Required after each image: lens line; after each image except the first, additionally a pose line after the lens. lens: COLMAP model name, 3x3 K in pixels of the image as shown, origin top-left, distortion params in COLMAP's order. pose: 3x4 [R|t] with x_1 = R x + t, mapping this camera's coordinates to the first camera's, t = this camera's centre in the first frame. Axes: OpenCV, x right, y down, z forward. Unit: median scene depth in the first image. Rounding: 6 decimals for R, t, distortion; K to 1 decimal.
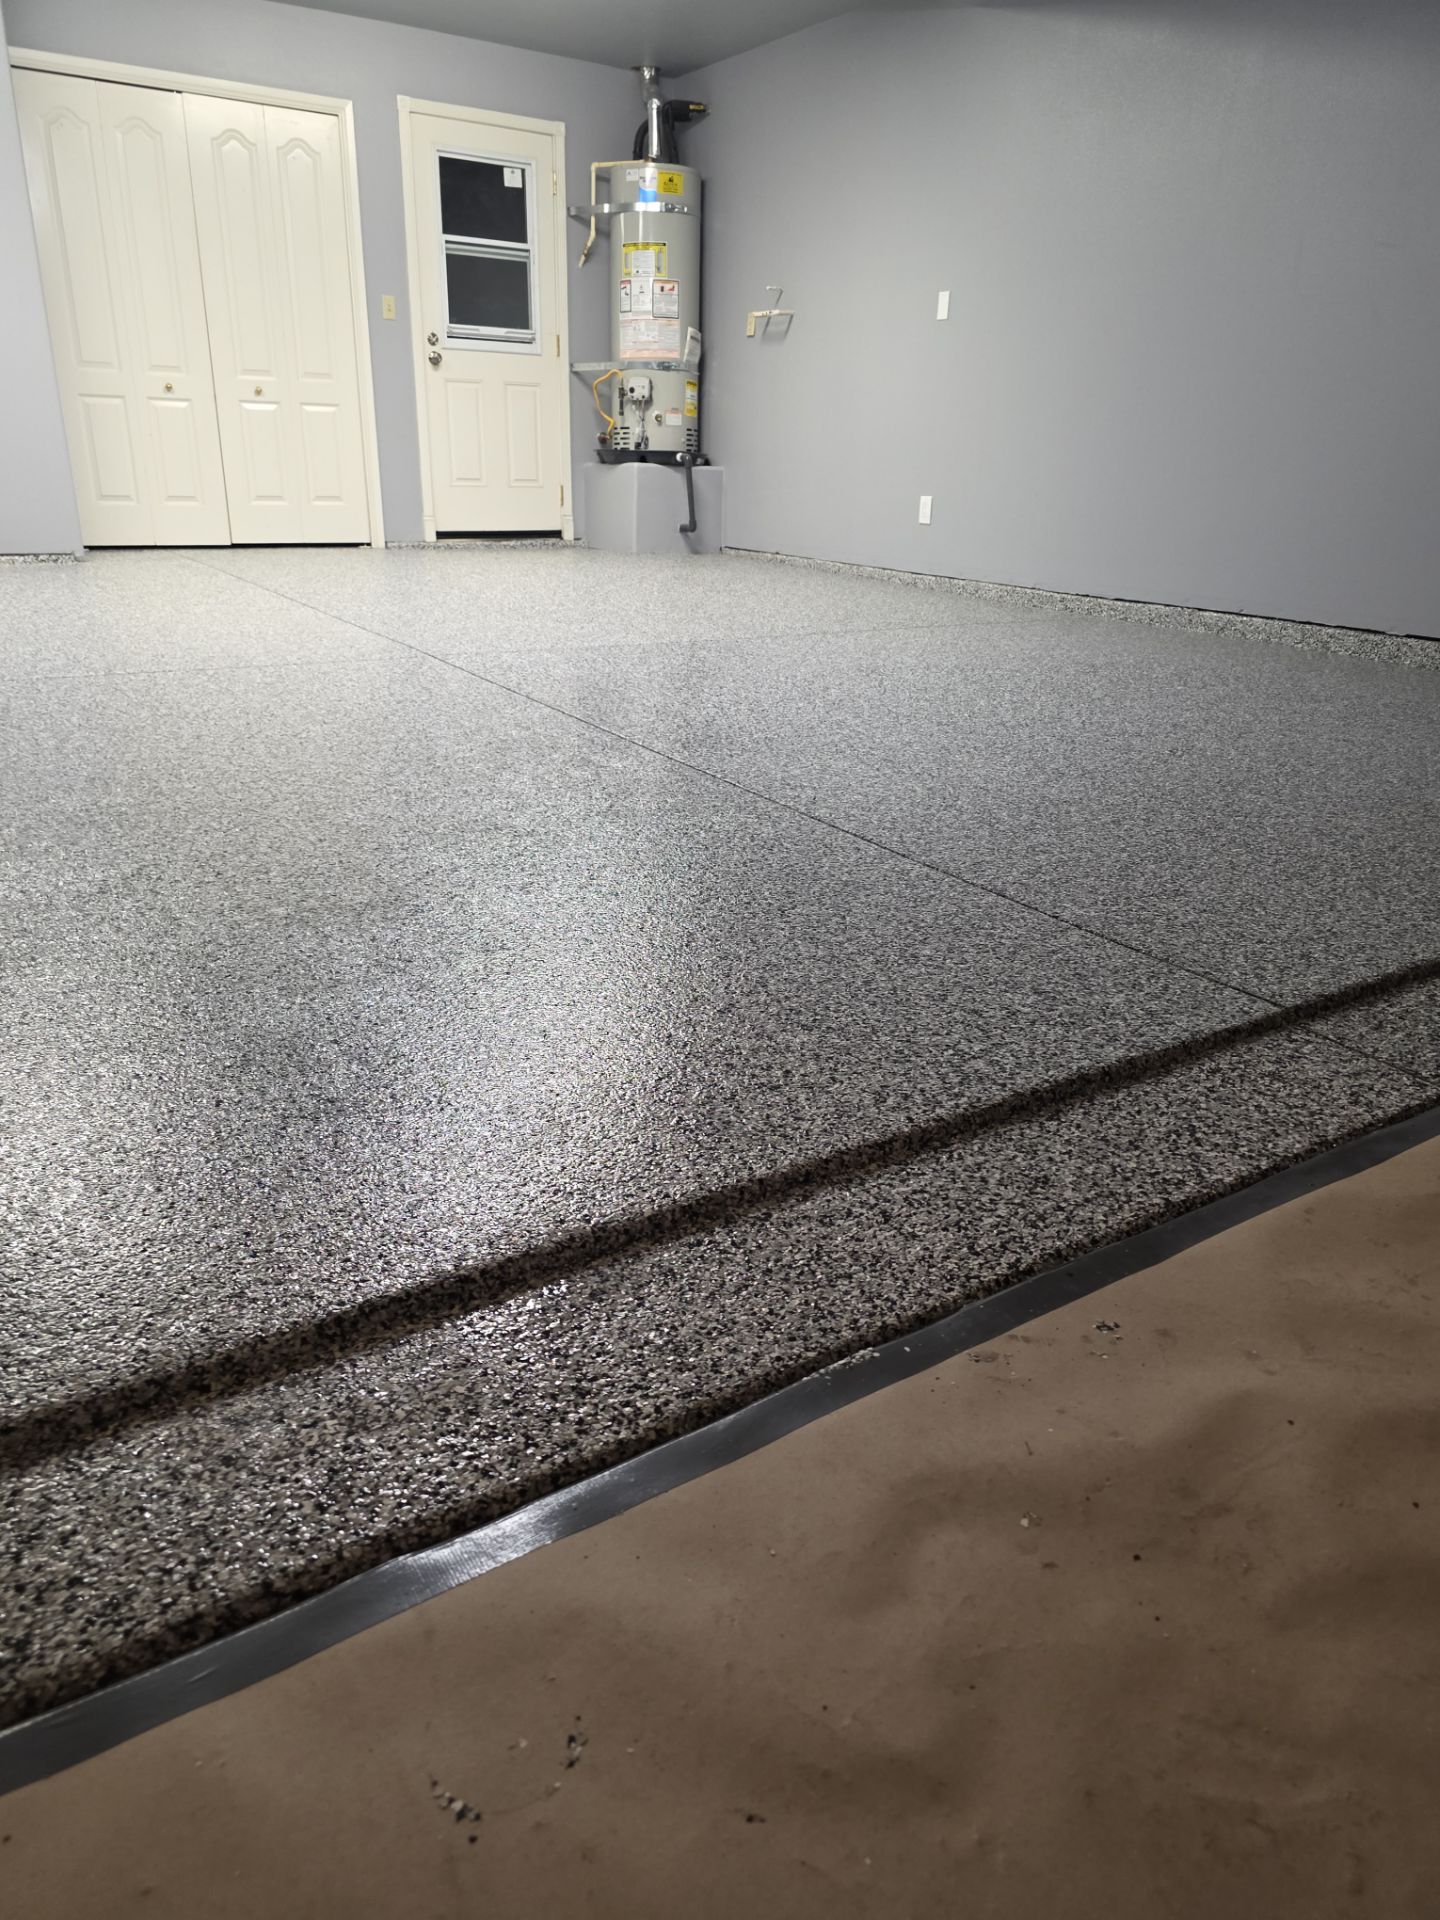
lens RADIAL K [[1296.0, 0, 713.7], [0, 1296.0, 970.3], [0, 0, 1]] dist [0.055313, -0.050154]
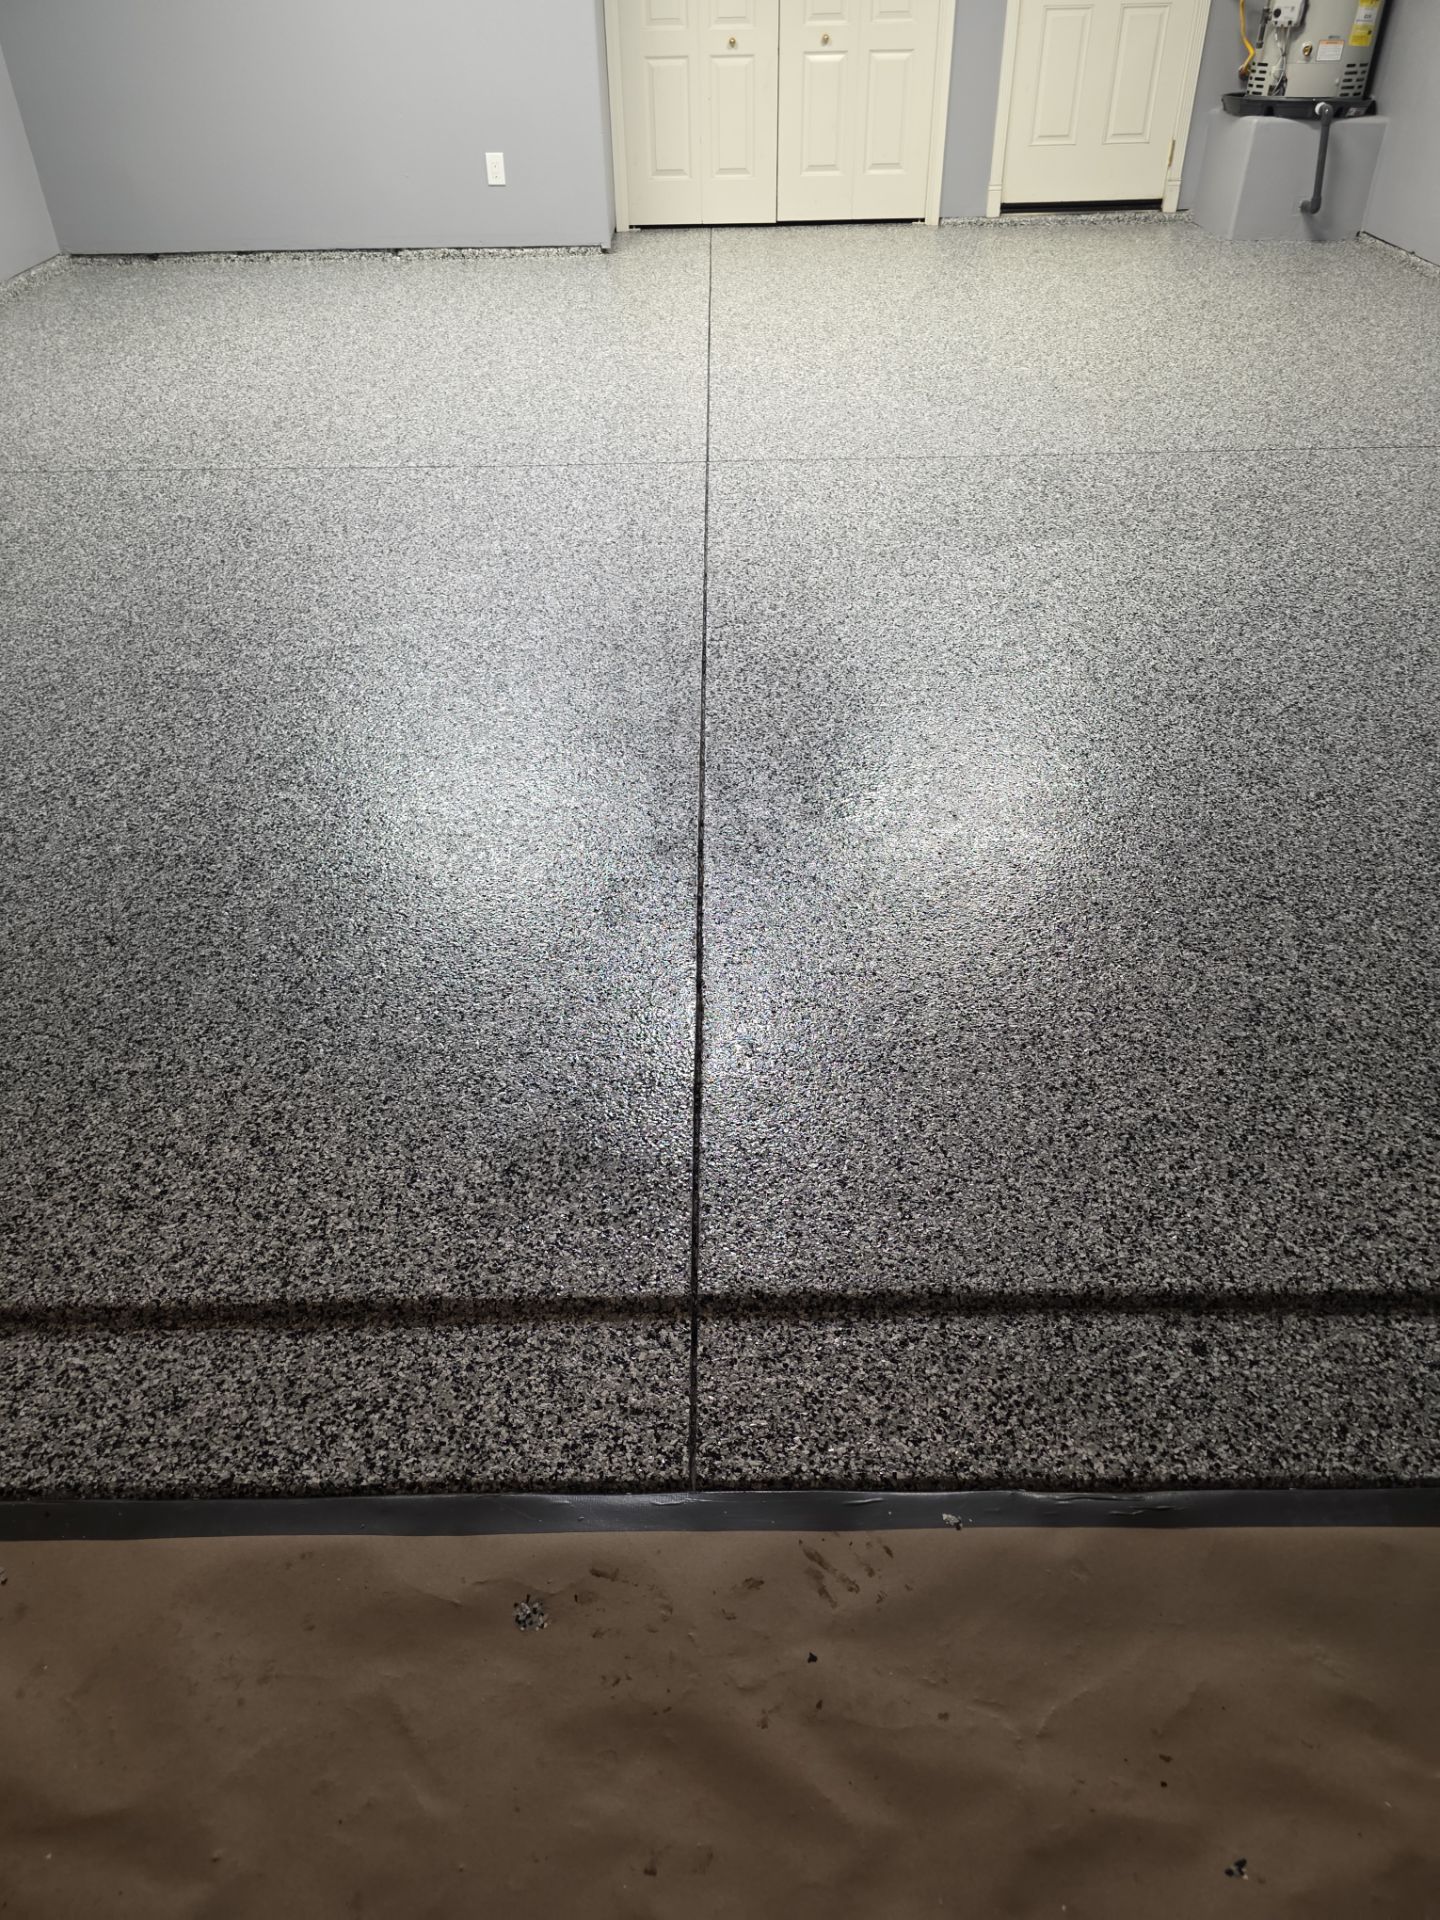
lens RADIAL K [[1296.0, 0, 704.8], [0, 1296.0, 965.7], [0, 0, 1]] dist [0.055313, -0.050154]
pose [[0.834787, 0.304692, -0.458578, 0.197239], [-0.165570, 0.933283, 0.318698, -0.117897], [0.525088, -0.190119, 0.829540, 0.075808]]
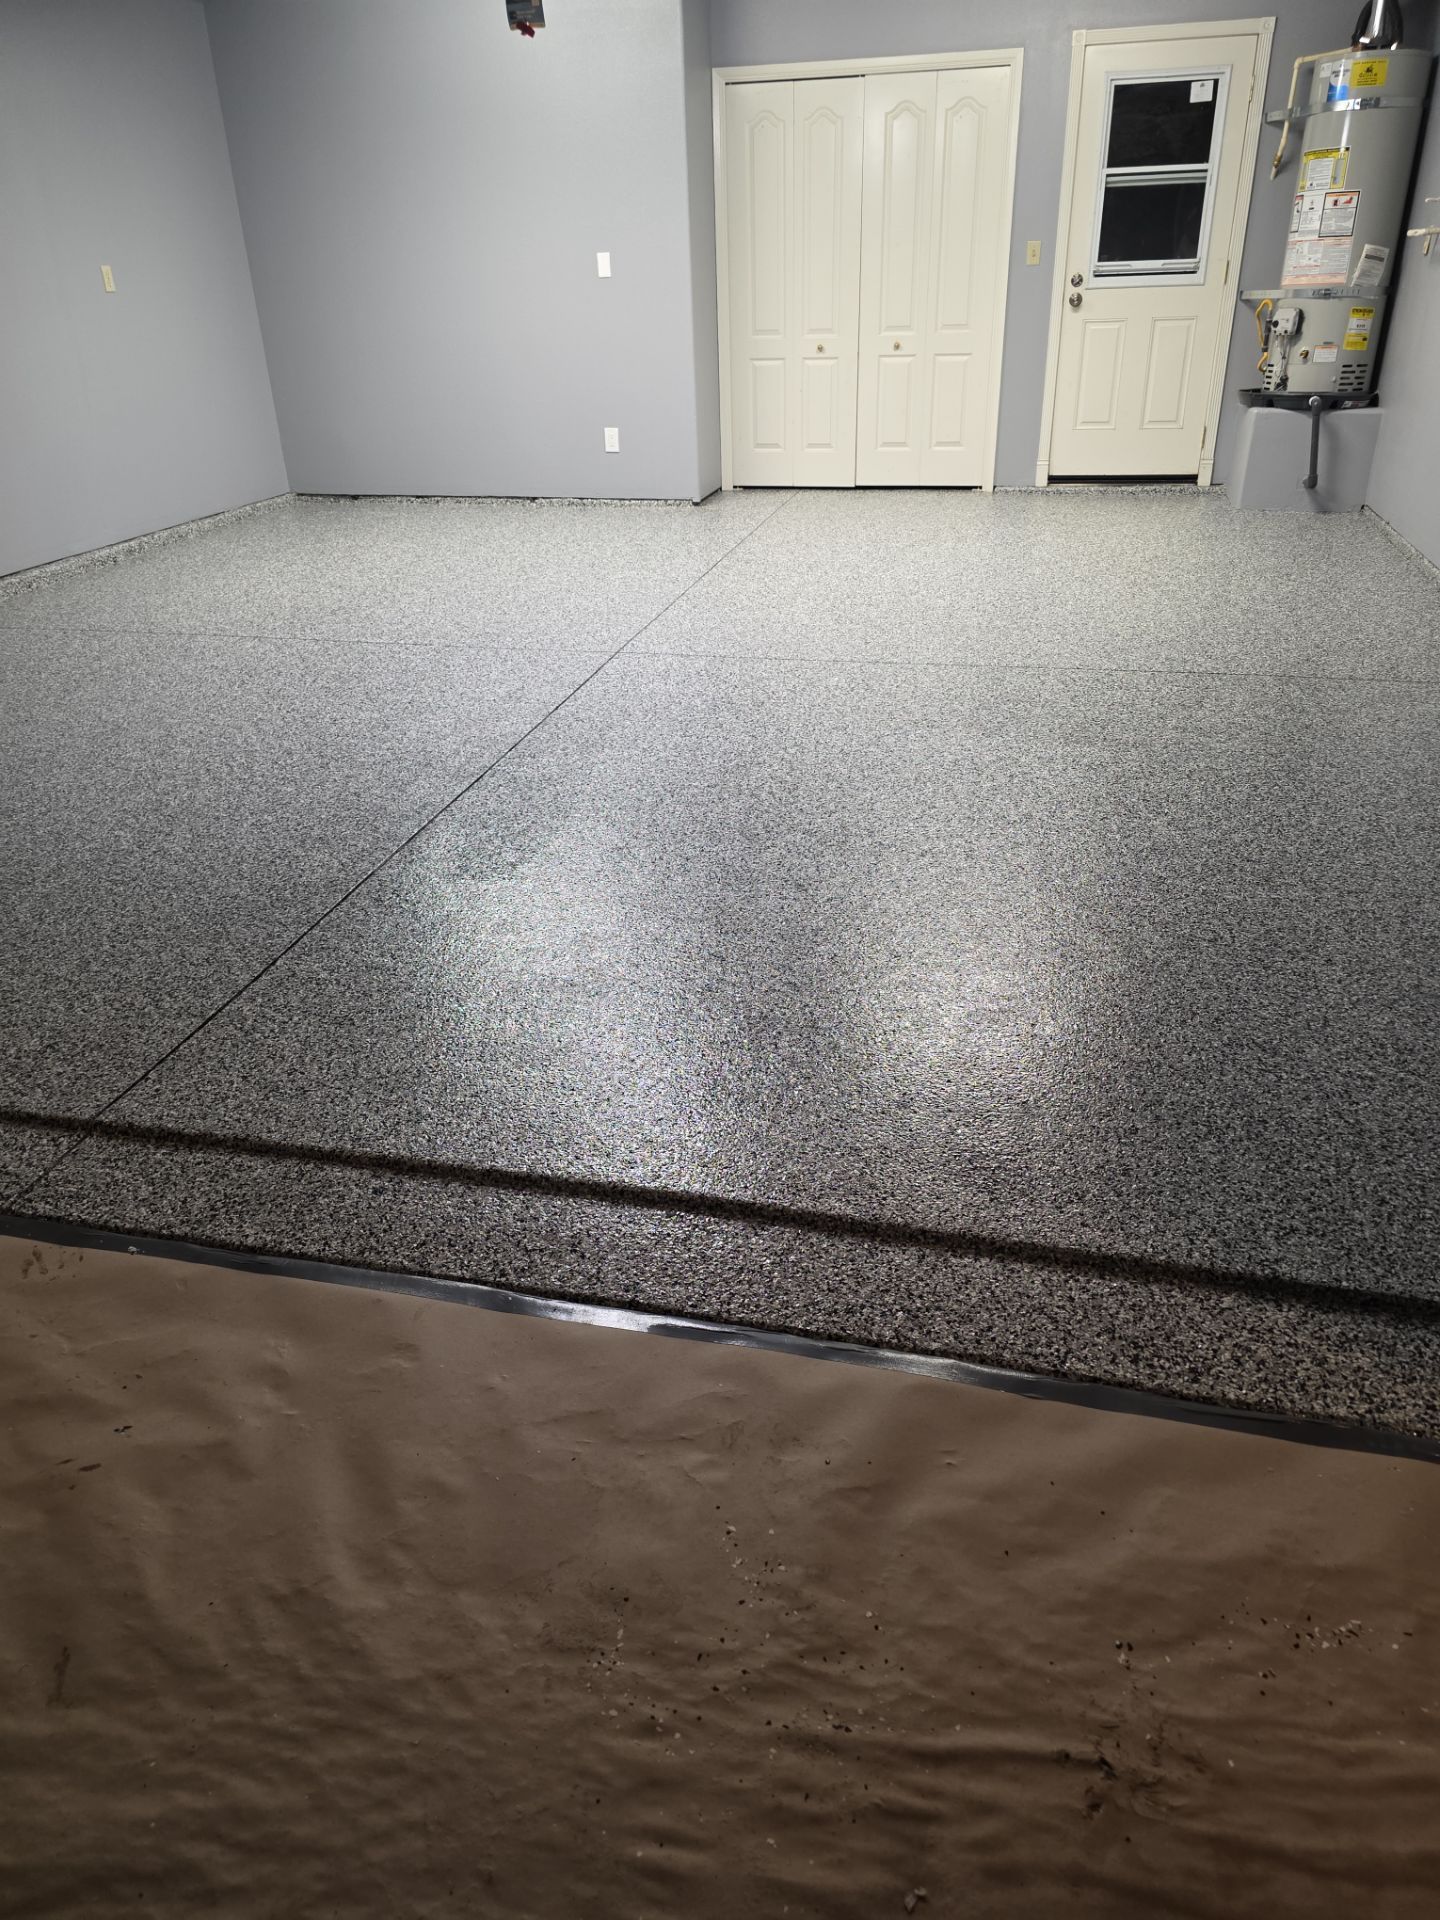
lens RADIAL K [[1296.0, 0, 712.3], [0, 1296.0, 951.8], [0, 0, 1]] dist [0.055313, -0.050154]
pose [[0.680792, 0.298229, -0.669016, 0.427415], [-0.228816, 0.954241, 0.192530, -0.133845], [0.695820, 0.022008, 0.717879, 0.120083]]
